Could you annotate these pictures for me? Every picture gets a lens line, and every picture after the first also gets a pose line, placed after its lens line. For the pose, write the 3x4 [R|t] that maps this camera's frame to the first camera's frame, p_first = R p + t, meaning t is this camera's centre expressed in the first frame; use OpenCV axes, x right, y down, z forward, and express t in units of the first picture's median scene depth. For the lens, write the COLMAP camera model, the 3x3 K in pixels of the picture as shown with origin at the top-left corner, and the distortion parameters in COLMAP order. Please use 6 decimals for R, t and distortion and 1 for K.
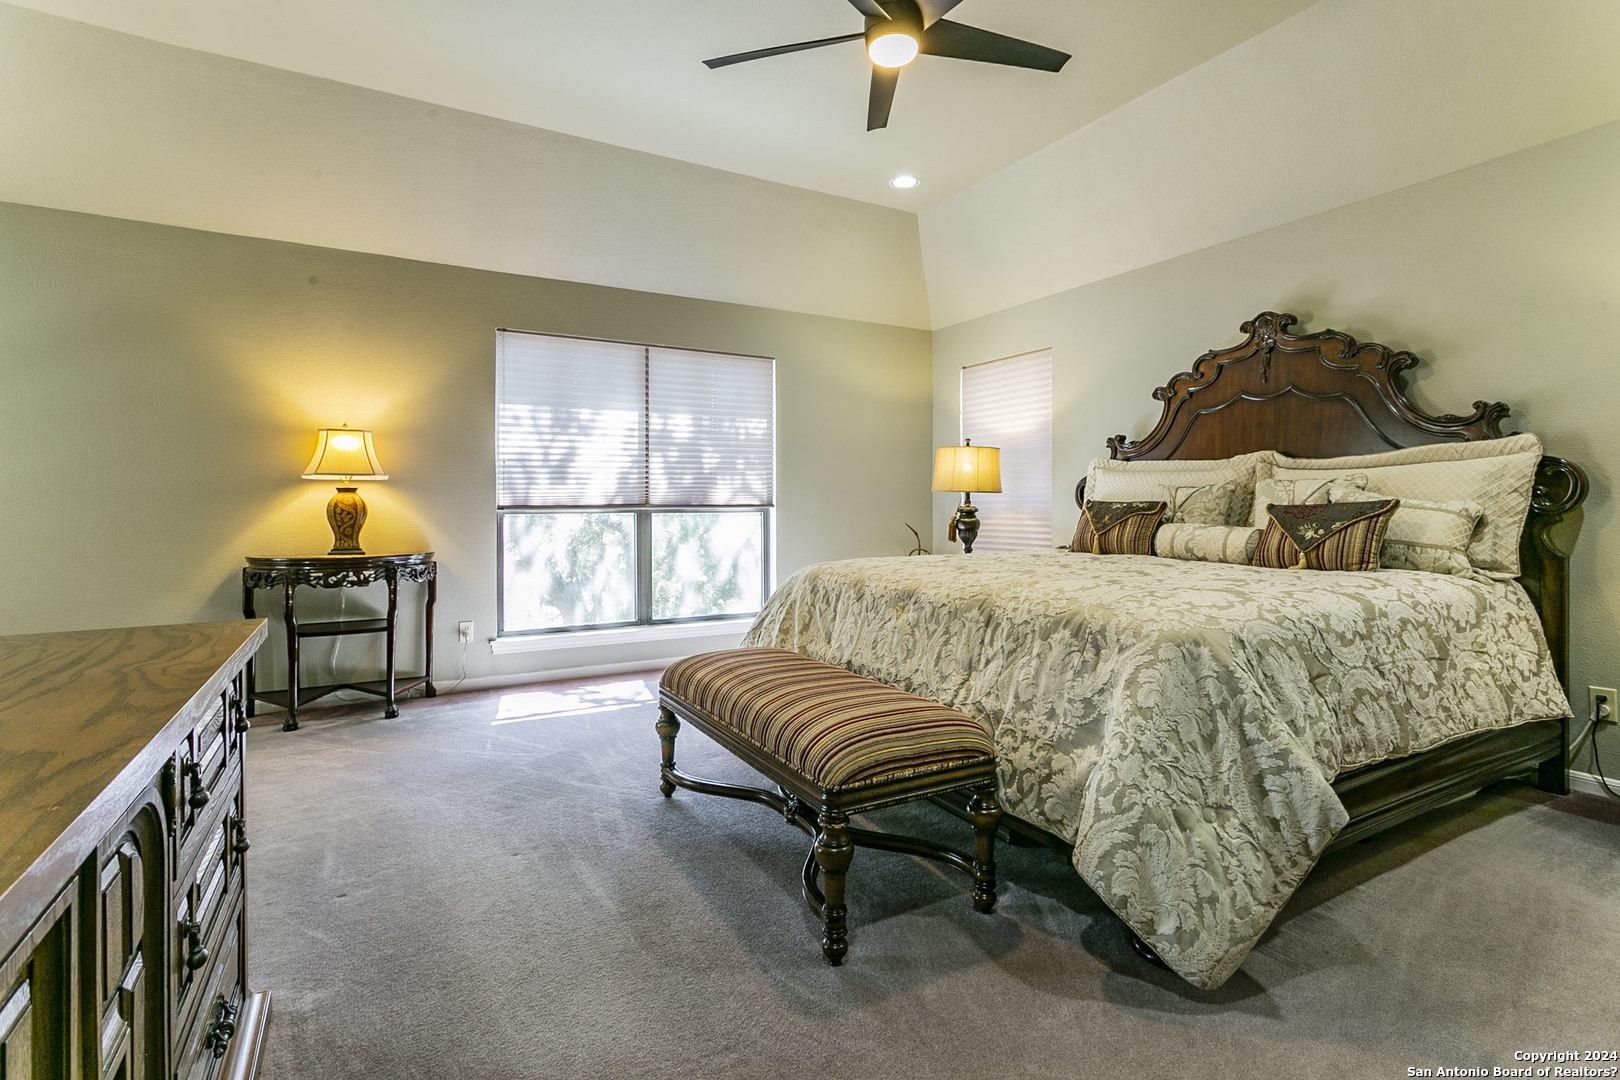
lens RADIAL K [[773.8, 0, 809.3], [0, 773.8, 524.6], [0, 0, 1]] dist [0.000006, 0.000048]
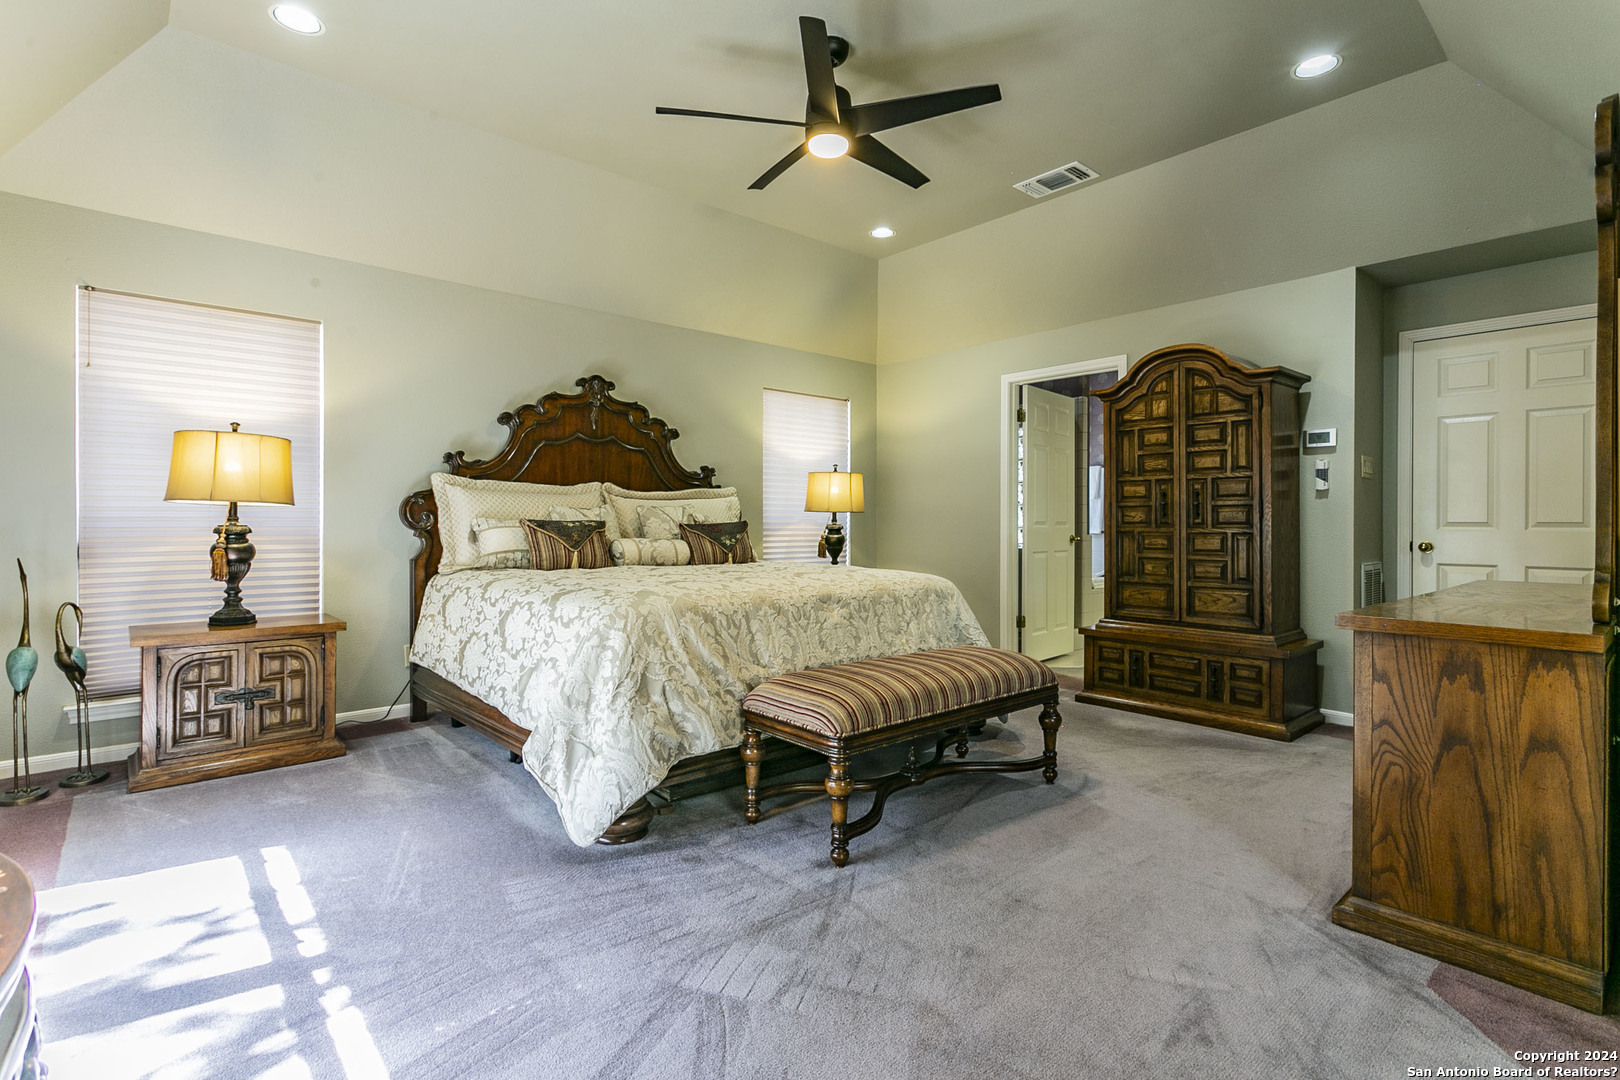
lens RADIAL K [[773.8, 0, 809.0], [0, 773.8, 531.5], [0, 0, 1]] dist [0.000006, 0.000048]
pose [[-0.188743, -0.006425, 0.982006, -0.857166], [0.025259, 0.999616, 0.011395, -0.020955], [-0.981702, 0.026955, -0.188508, 1.020423]]
